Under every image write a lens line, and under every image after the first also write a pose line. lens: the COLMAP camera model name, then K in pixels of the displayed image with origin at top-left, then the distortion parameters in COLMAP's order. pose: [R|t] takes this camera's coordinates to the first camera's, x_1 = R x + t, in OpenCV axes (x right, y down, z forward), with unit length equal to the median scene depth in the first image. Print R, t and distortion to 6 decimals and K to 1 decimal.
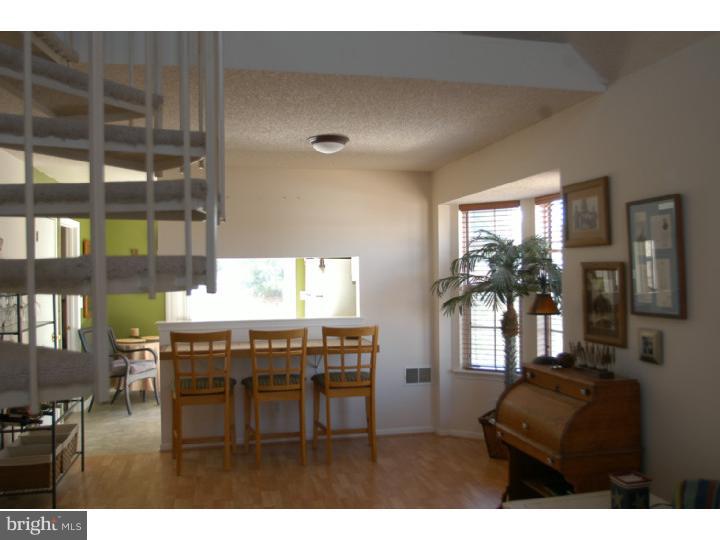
lens RADIAL K [[626.7, 0, 364.8], [0, 626.7, 267.7], [0, 0, 1]] dist [-0.108391, 0.090992]
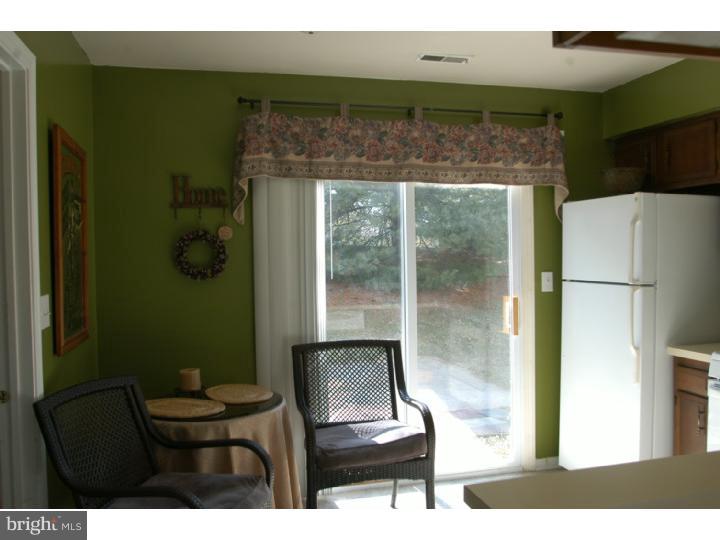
lens RADIAL K [[626.7, 0, 364.7], [0, 626.7, 264.4], [0, 0, 1]] dist [-0.108391, 0.090992]
pose [[0.999908, 0.003287, 0.013125, -0.428539], [-0.003672, 0.999560, 0.029427, 0.030863], [-0.013022, -0.029473, 0.999481, 0.976096]]
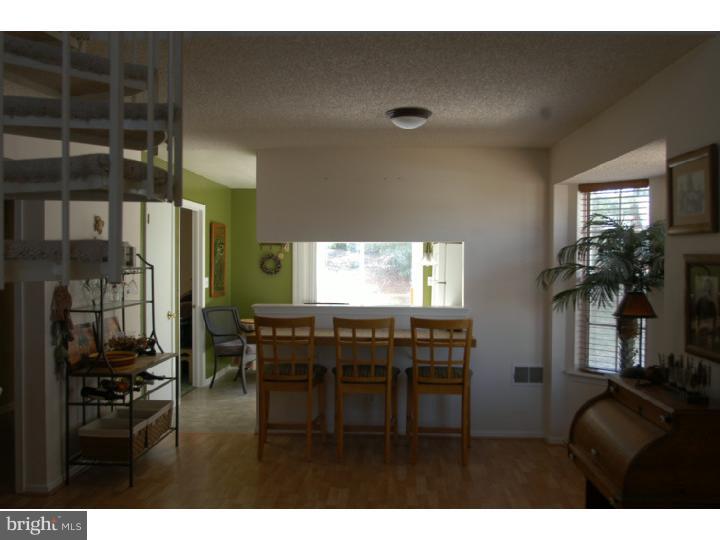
lens RADIAL K [[626.7, 0, 361.9], [0, 626.7, 266.5], [0, 0, 1]] dist [-0.108391, 0.090992]
pose [[0.961533, 0.024418, -0.273601, 0.113509], [-0.017864, 0.999491, 0.026421, -0.003860], [0.274107, -0.020517, 0.961480, 0.087388]]
